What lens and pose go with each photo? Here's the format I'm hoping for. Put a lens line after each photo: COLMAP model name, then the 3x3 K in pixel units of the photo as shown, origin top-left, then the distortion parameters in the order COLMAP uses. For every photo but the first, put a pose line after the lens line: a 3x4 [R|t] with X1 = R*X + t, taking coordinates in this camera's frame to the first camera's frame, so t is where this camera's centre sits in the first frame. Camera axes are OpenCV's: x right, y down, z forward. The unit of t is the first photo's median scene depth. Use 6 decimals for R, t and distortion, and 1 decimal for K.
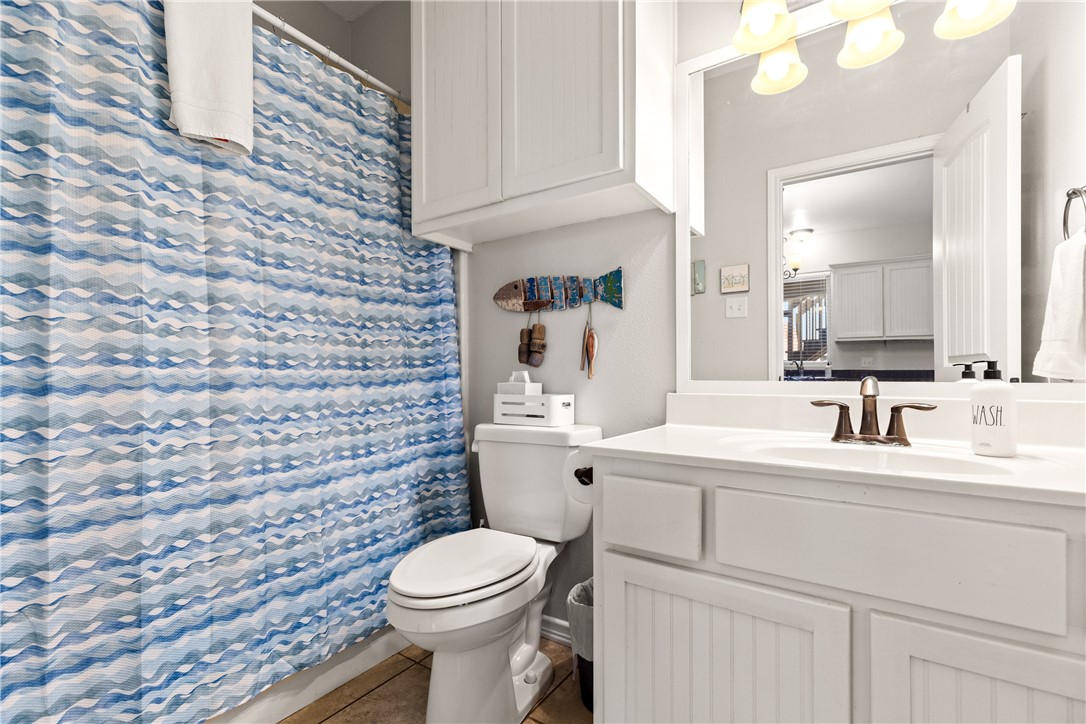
lens RADIAL K [[492.0, 0, 546.0], [0, 492.0, 365.6], [0, 0, 1]] dist [0.004177, -0.000001]
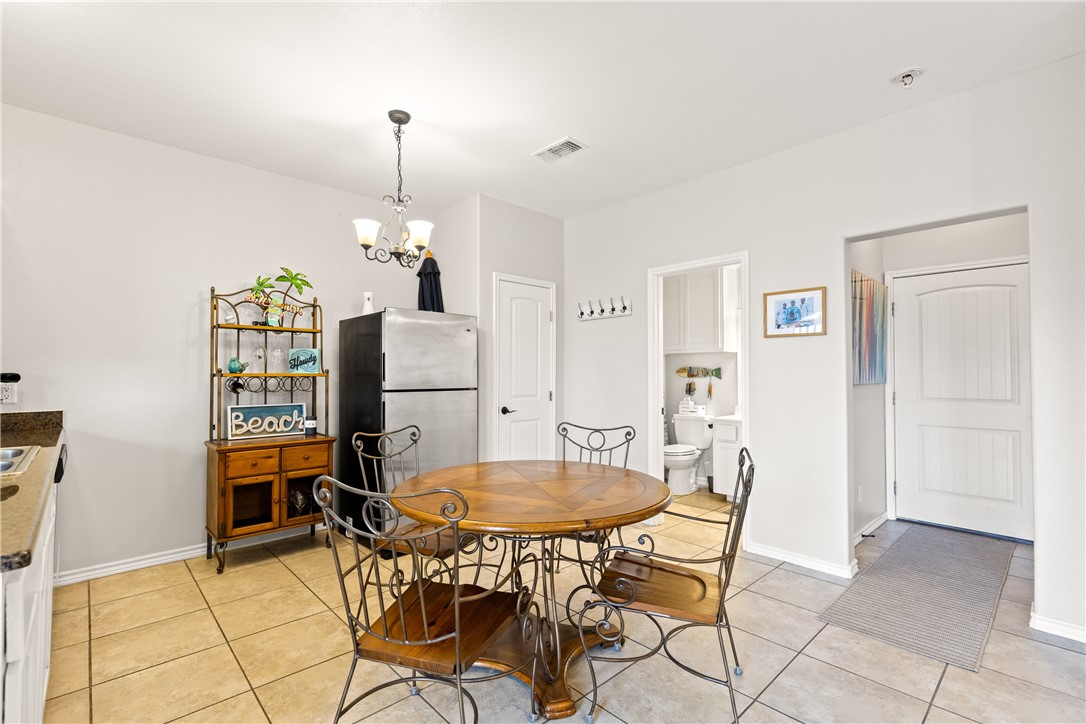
lens RADIAL K [[492.0, 0, 542.0], [0, 492.0, 364.9], [0, 0, 1]] dist [0.004177, -0.000001]
pose [[0.975423, 0.000606, -0.220338, -0.265985], [-0.002637, 0.999957, -0.008925, -0.166439], [0.220323, 0.009287, 0.975383, -2.285988]]
